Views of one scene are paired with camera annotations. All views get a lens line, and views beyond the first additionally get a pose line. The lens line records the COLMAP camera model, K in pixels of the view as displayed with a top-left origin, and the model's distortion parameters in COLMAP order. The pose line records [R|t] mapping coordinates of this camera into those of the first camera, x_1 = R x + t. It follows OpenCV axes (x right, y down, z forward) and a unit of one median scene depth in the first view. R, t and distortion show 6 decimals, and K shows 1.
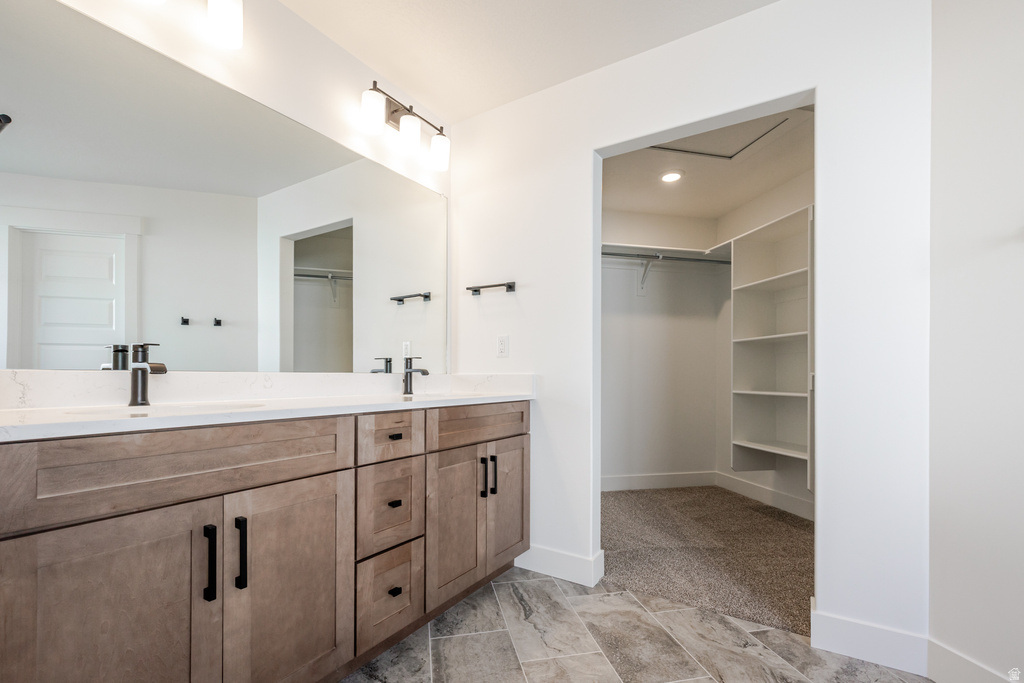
lens RADIAL K [[456.8, 0, 511.1], [0, 456.8, 384.9], [0, 0, 1]] dist [-0.000412, -0.000091]
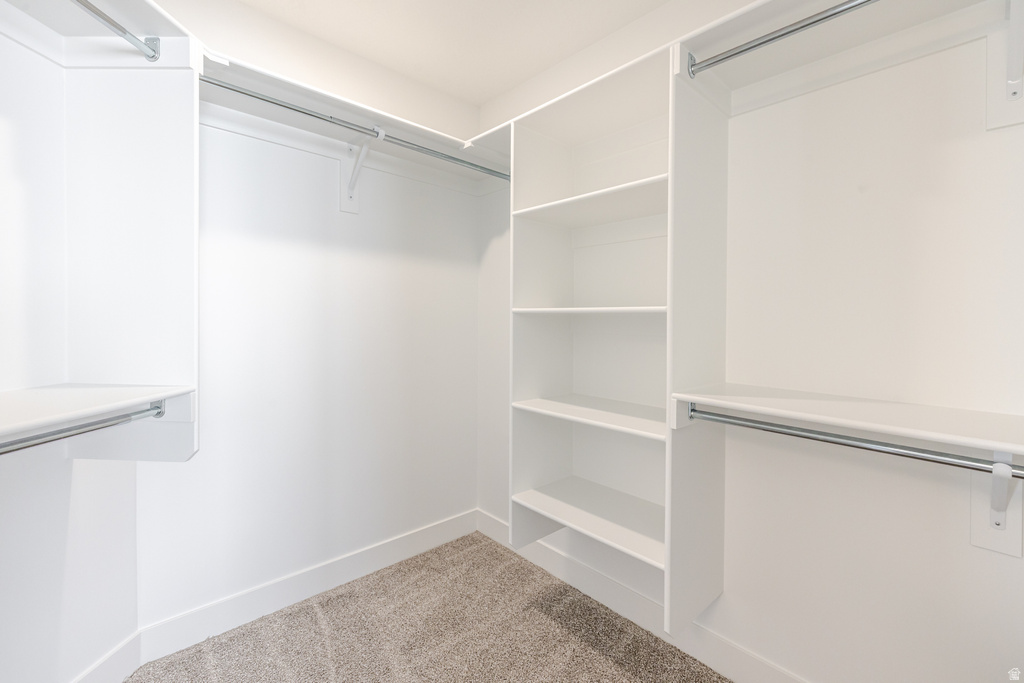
lens RADIAL K [[440.7, 0, 526.3], [0, 440.7, 335.6], [0, 0, 1]] dist [0.001625, -0.000165]
pose [[0.844393, -0.005352, 0.535698, 0.210635], [-0.004237, 0.999852, 0.016668, -0.071586], [-0.535708, -0.016344, 0.844245, 0.527288]]
